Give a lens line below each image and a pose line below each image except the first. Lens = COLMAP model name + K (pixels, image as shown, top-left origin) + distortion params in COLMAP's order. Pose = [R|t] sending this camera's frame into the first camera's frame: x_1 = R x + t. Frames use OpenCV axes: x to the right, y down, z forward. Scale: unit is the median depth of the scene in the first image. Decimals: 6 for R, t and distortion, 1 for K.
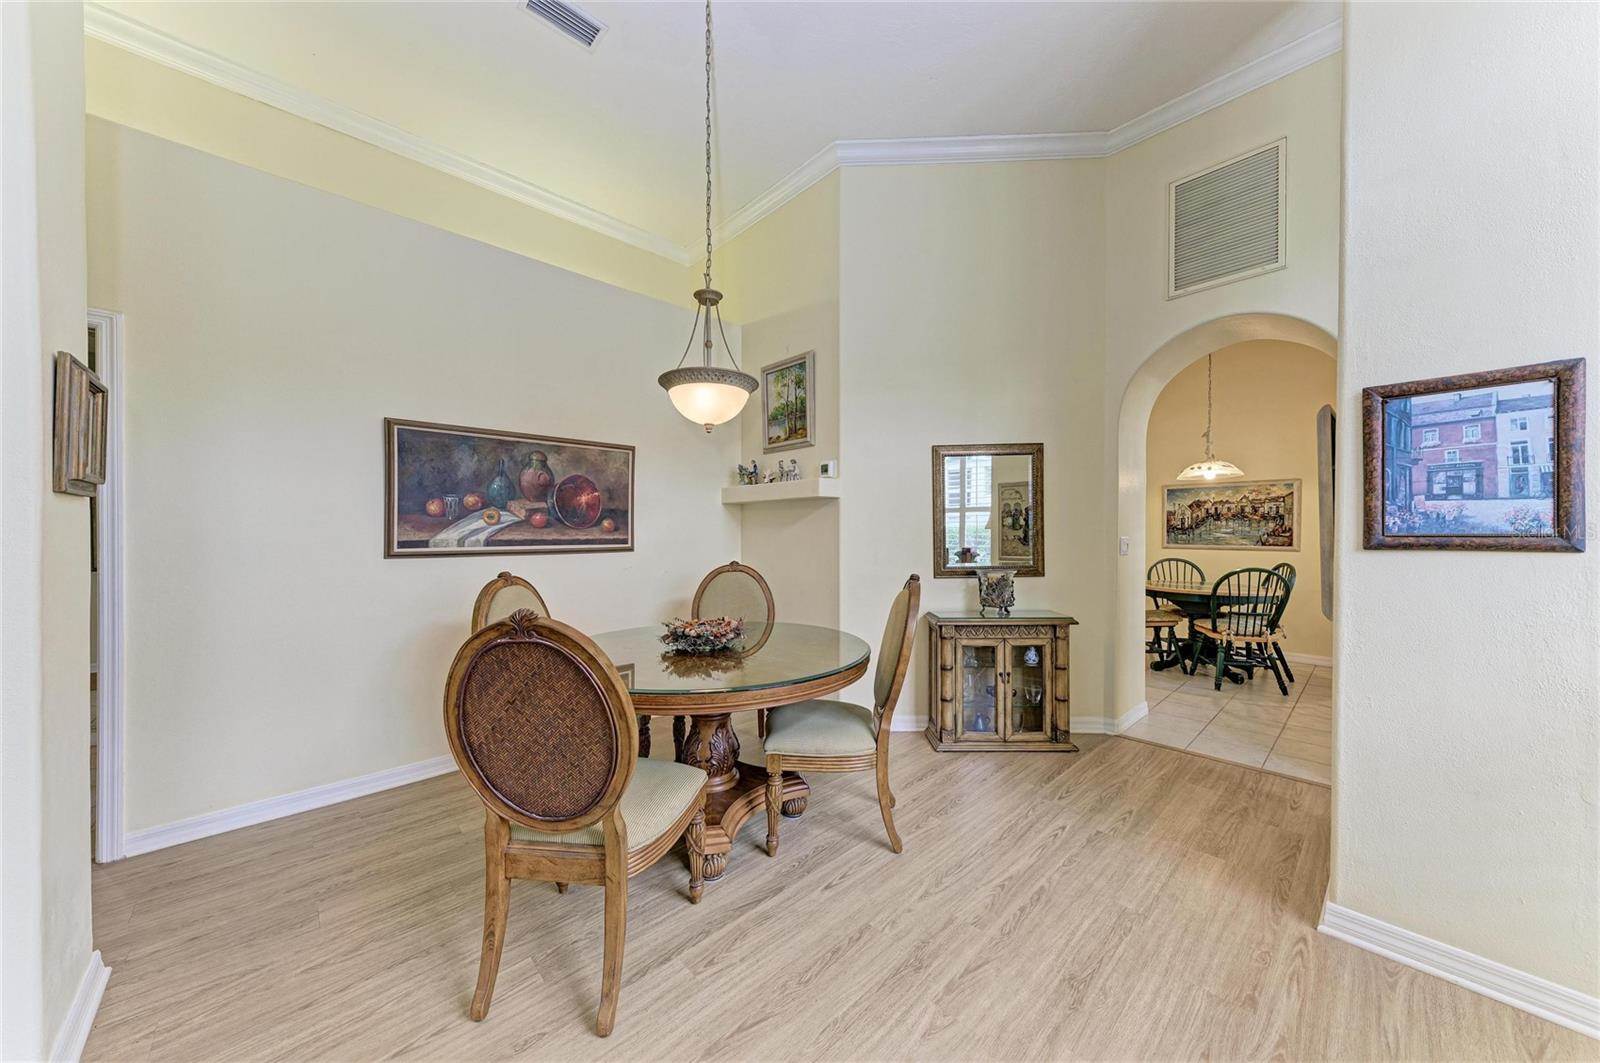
lens RADIAL K [[544.4, 0, 803.4], [0, 544.4, 533.2], [0, 0, 1]] dist [0.017121, -0.003575]
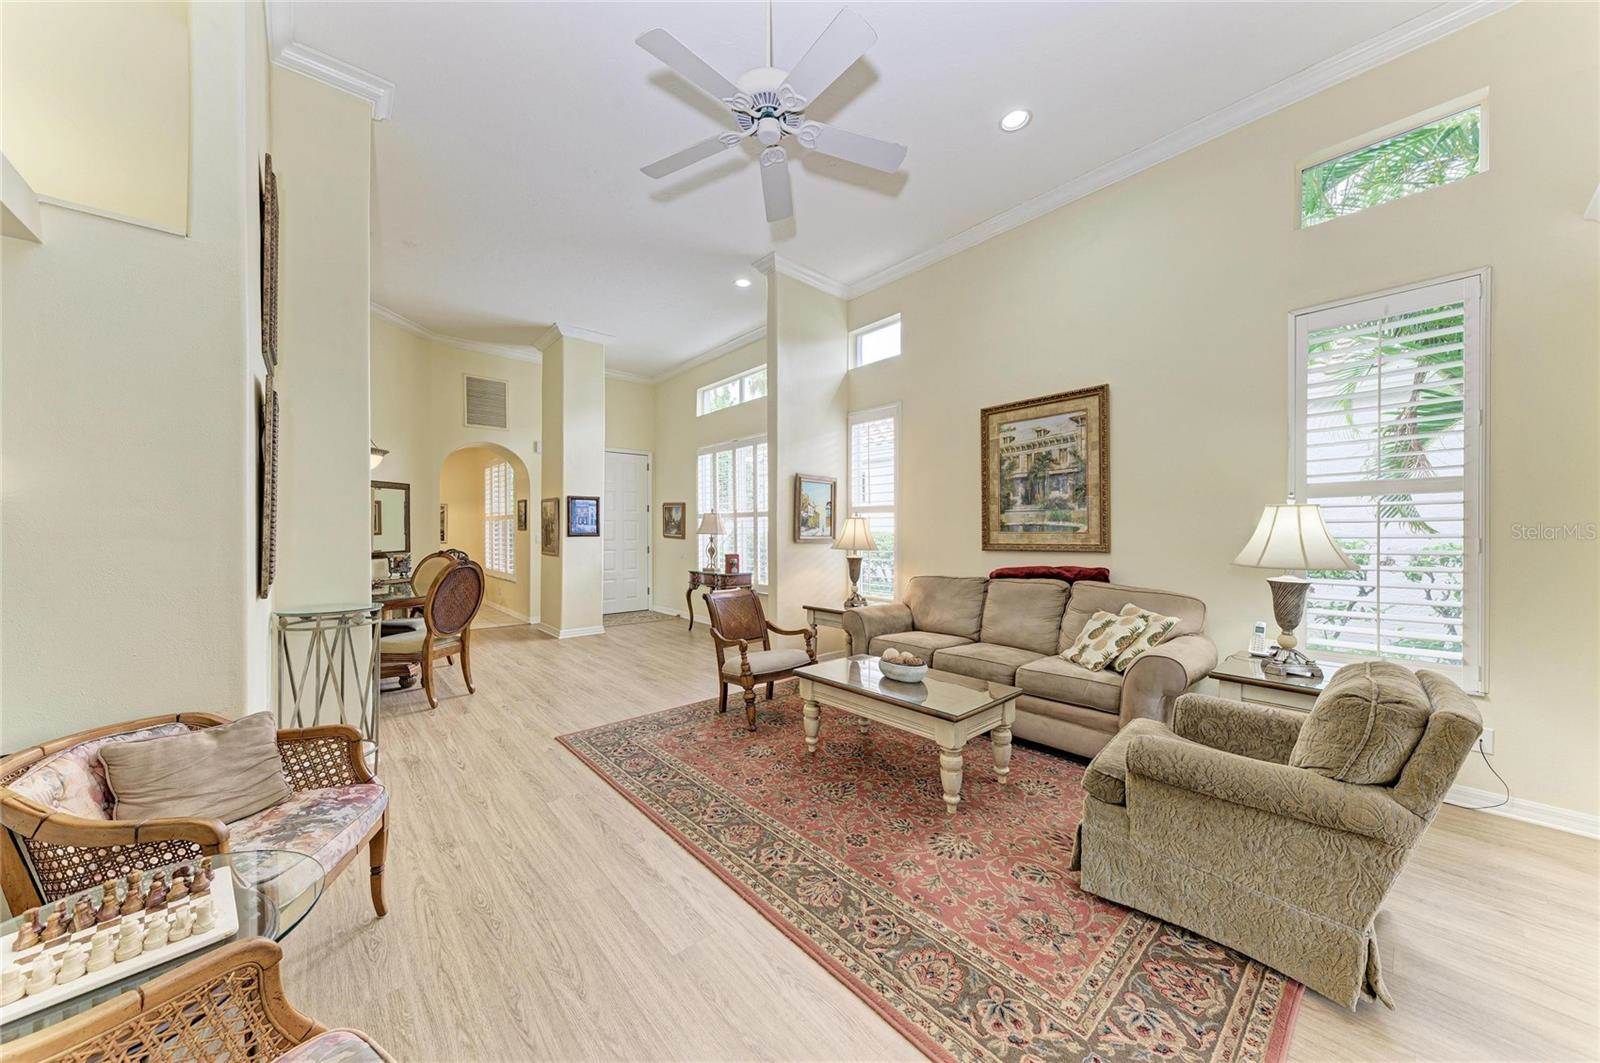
lens RADIAL K [[544.4, 0, 803.7], [0, 544.4, 530.9], [0, 0, 1]] dist [0.017121, -0.003575]
pose [[0.031418, 0.004426, 0.999497, -1.484623], [0.004510, 0.999979, -0.004570, 0.006841], [-0.999496, 0.004652, 0.031397, -0.421195]]
